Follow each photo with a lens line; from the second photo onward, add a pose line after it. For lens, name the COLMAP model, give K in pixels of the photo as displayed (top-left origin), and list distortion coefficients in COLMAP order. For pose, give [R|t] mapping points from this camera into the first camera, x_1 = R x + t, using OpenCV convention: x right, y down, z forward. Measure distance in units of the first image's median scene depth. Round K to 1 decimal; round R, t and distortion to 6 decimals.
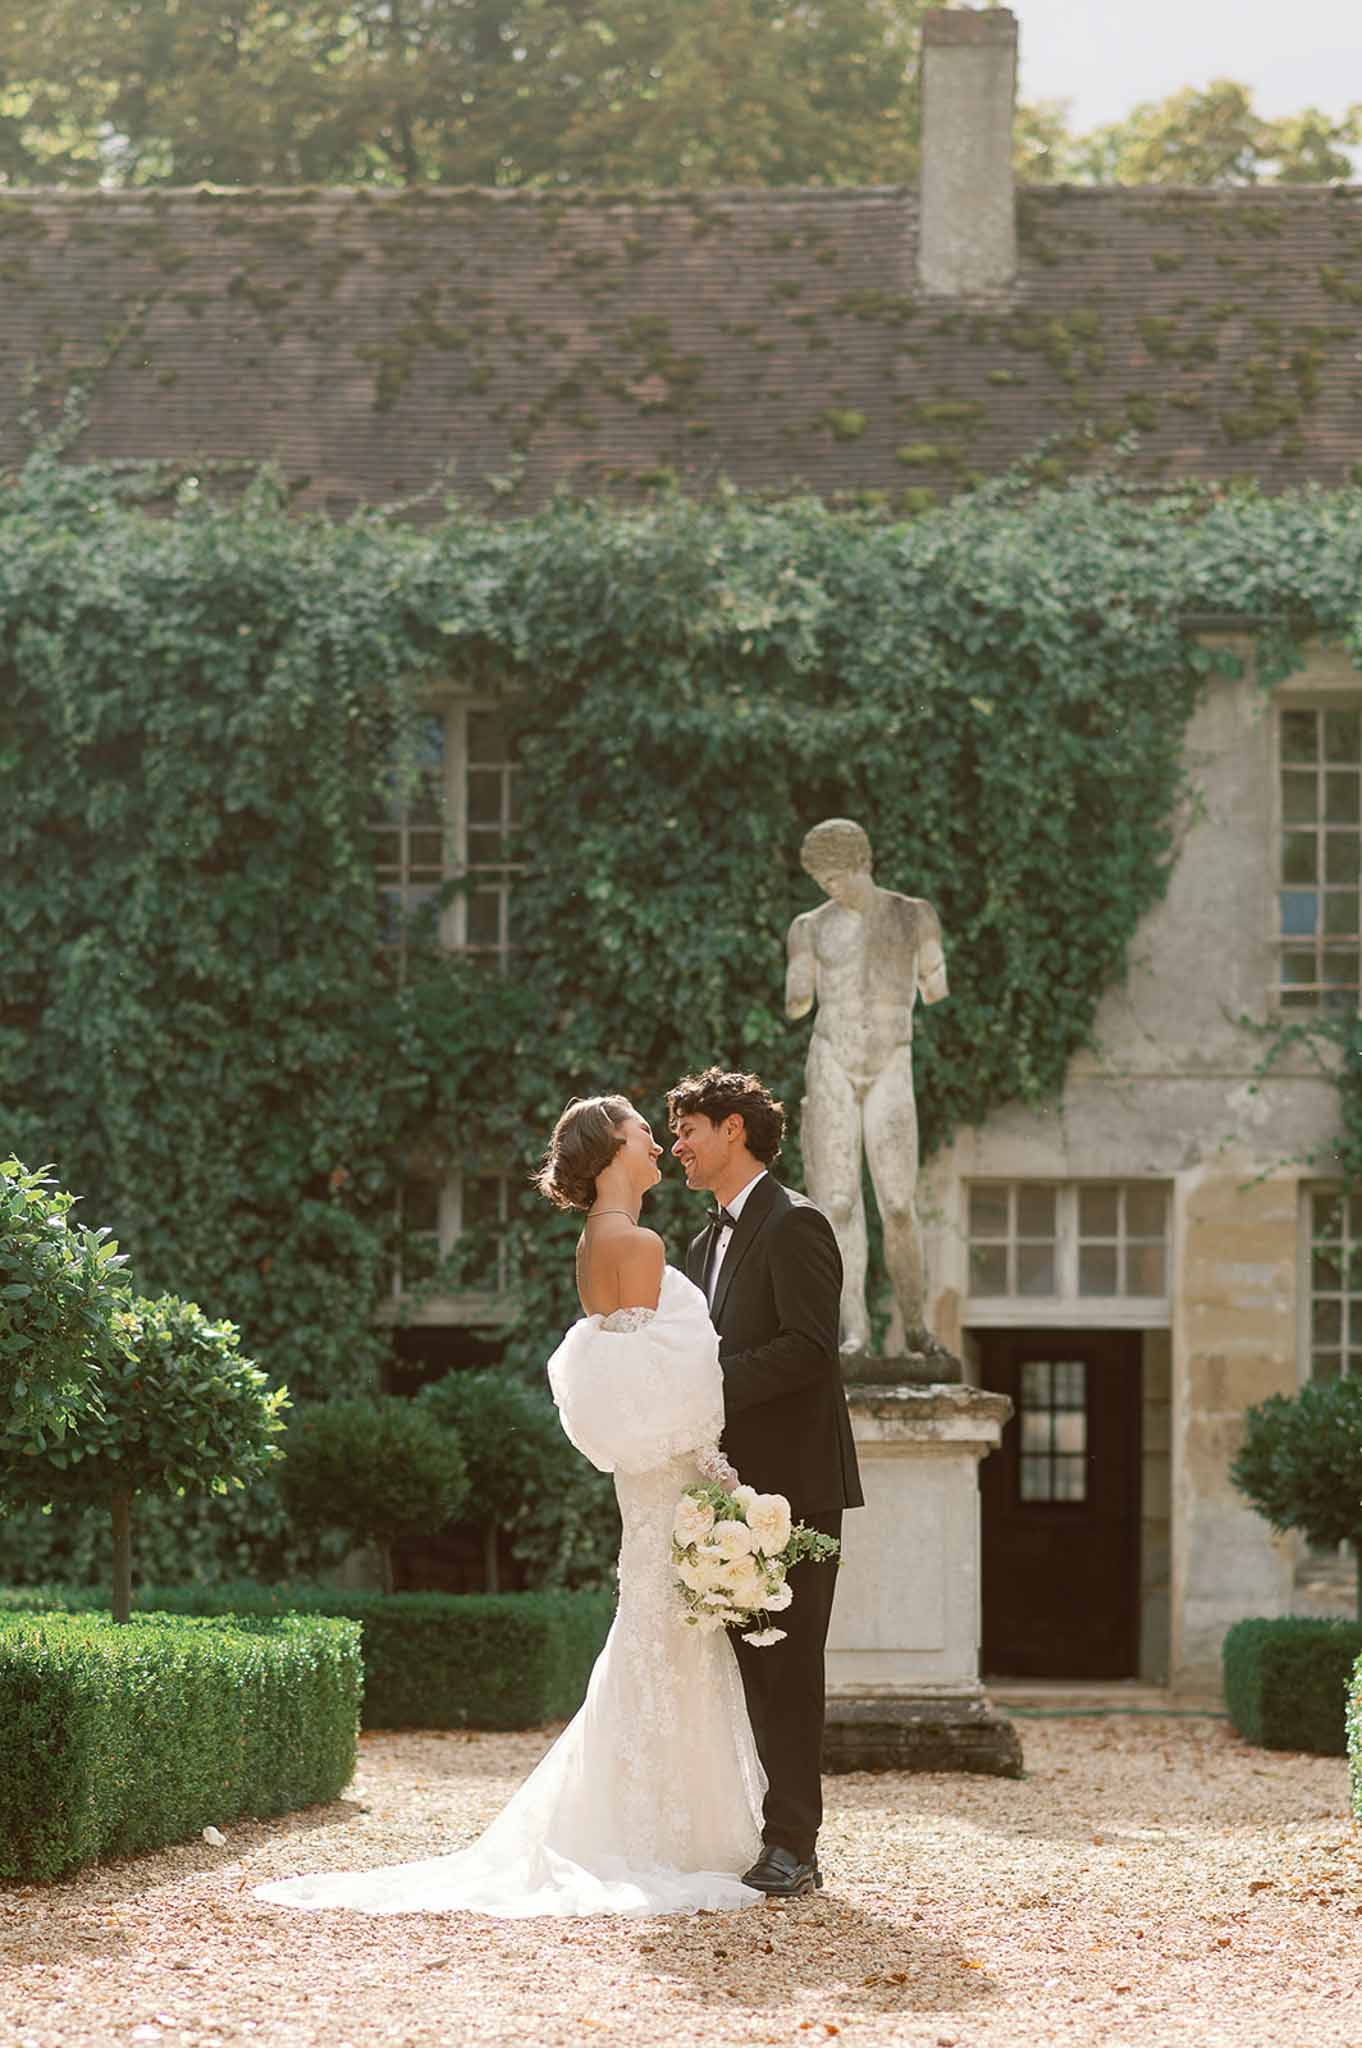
lens RADIAL K [[4983.2, 0, 681.0], [0, 4983.2, 1024.0], [0, 0, 1]] dist [-0.010202, -0.451757]
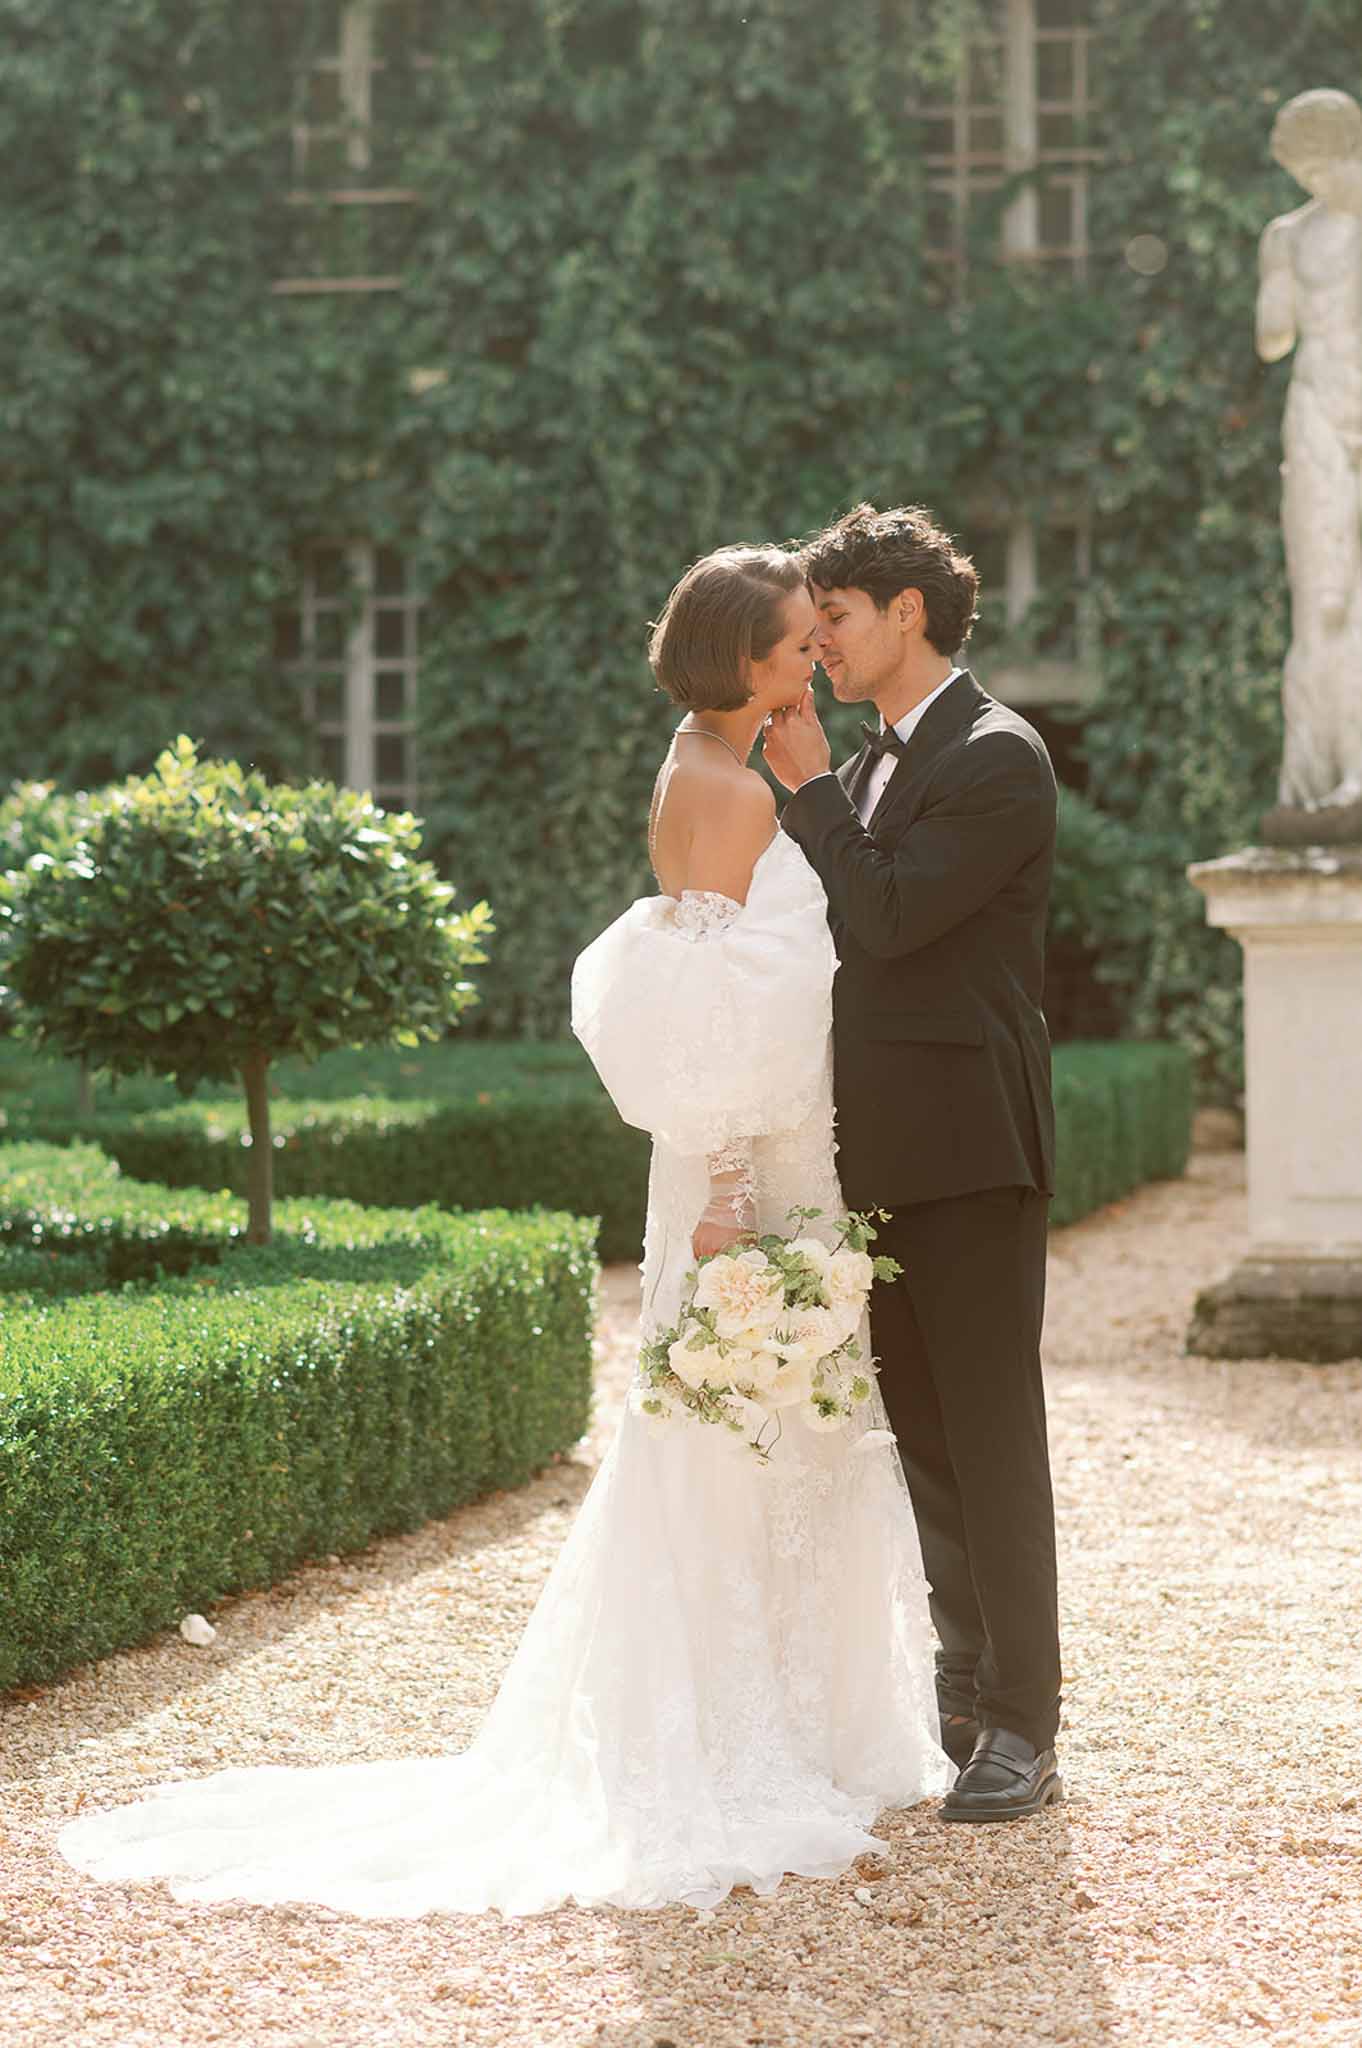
lens RADIAL K [[5066.4, 0, 681.0], [0, 5066.4, 1024.0], [0, 0, 1]] dist [-0.116591, -0.280111]
pose [[0.986372, -0.007047, -0.164380, 0.037961], [0.030105, 0.989945, 0.138211, -0.006209], [0.161753, -0.141276, 0.976666, 0.146442]]
